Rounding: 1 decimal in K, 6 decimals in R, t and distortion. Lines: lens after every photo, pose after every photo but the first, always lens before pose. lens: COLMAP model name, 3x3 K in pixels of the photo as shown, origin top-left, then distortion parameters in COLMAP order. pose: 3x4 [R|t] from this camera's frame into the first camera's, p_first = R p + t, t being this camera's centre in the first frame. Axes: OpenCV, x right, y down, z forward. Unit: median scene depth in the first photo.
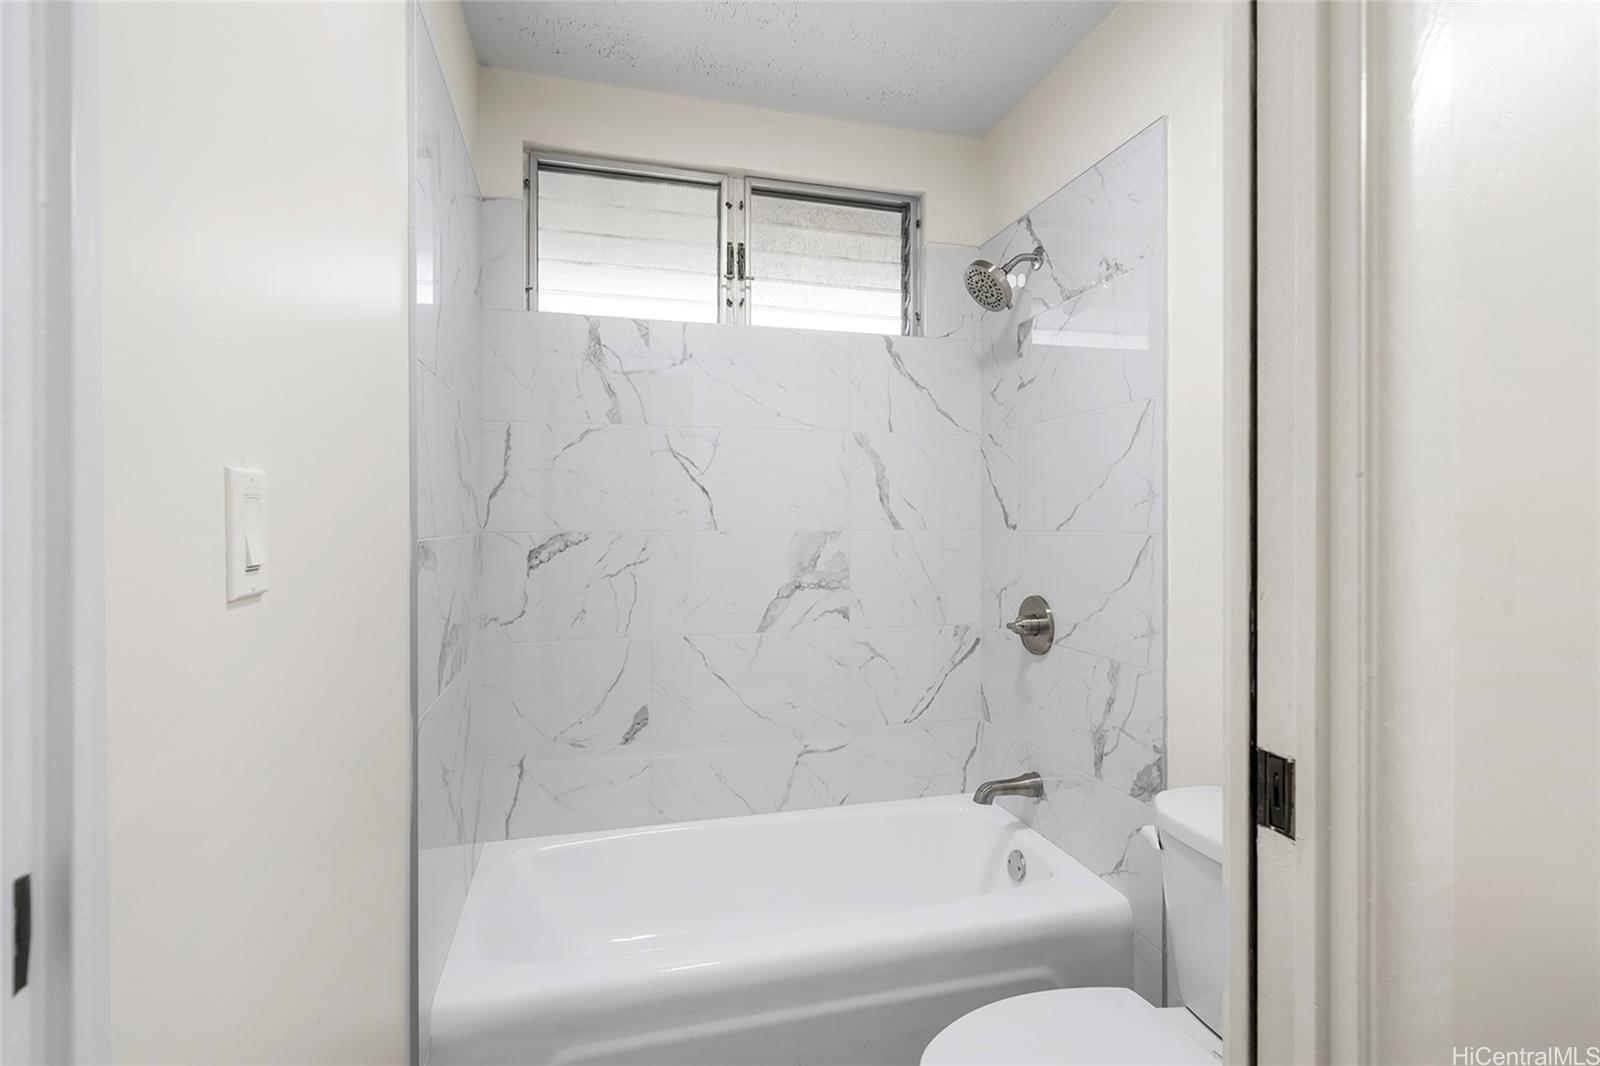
lens RADIAL K [[748.1, 0, 796.9], [0, 748.1, 541.3], [0, 0, 1]] dist [-0.000388, -0.000105]
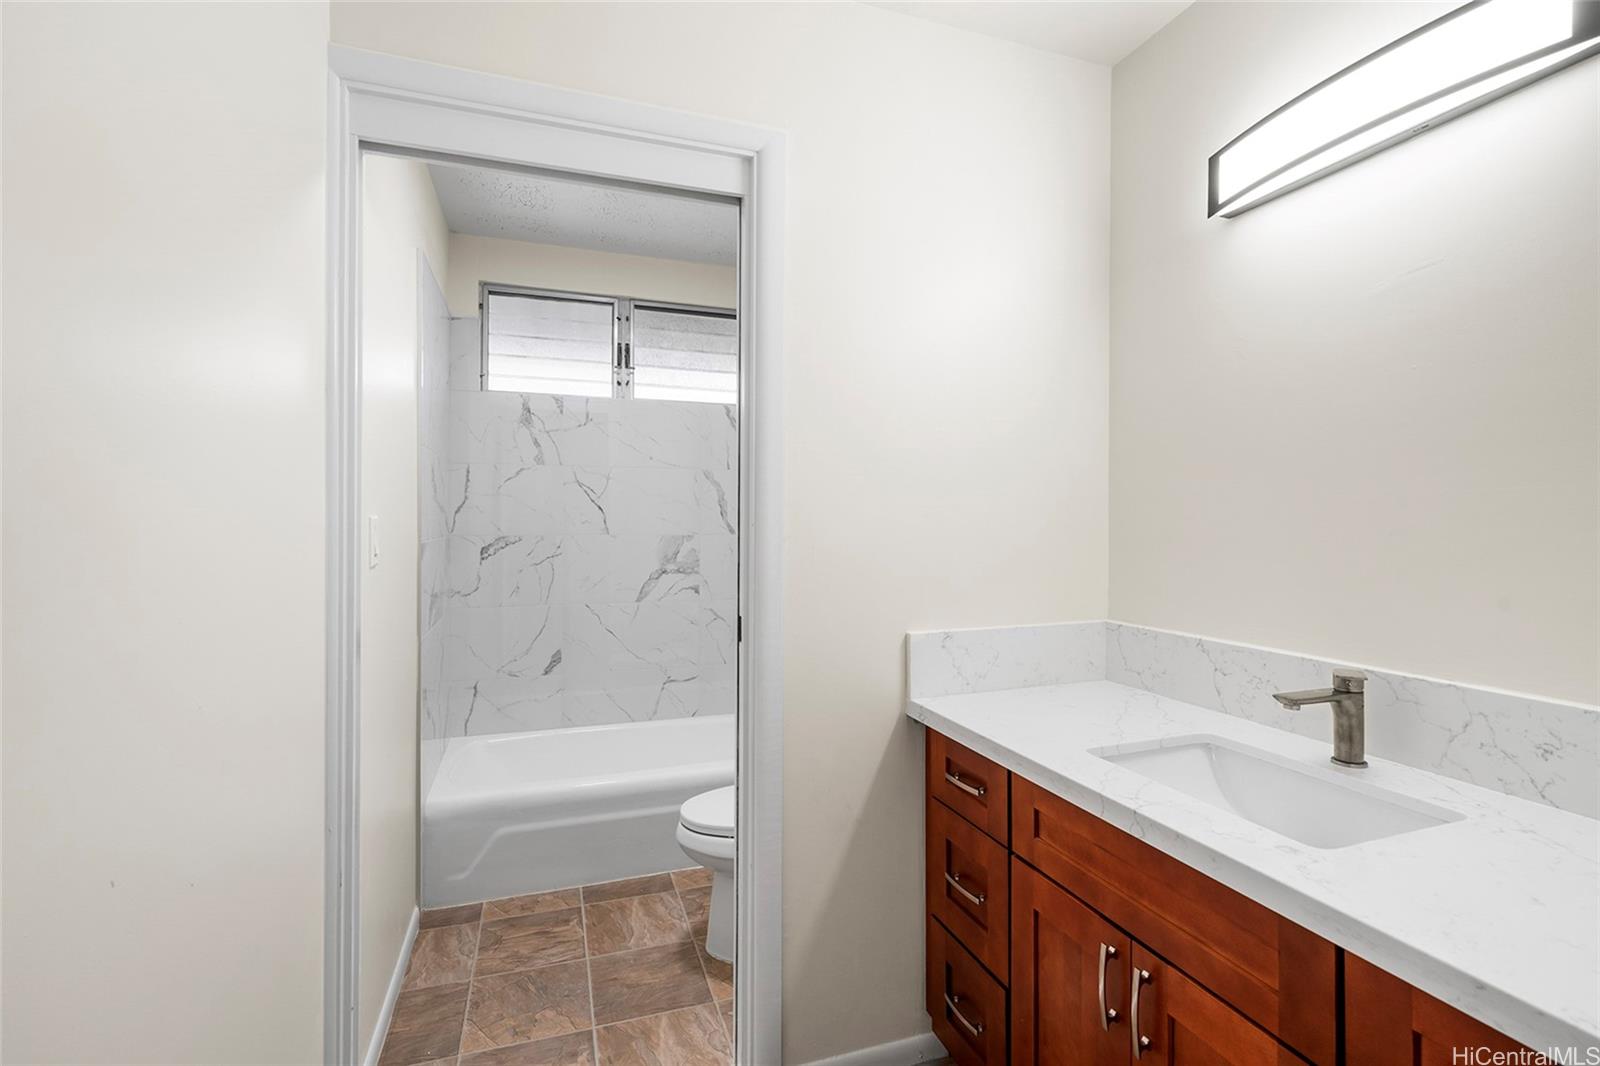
lens RADIAL K [[730.9, 0, 800.0], [0, 730.9, 533.0], [0, 0, 1]] dist [0.000751, 0.000087]
pose [[0.997273, 0.004379, 0.073670, 0.168390], [-0.004233, 0.999989, -0.002139, -0.016004], [-0.073679, 0.001821, 0.997280, -0.500161]]
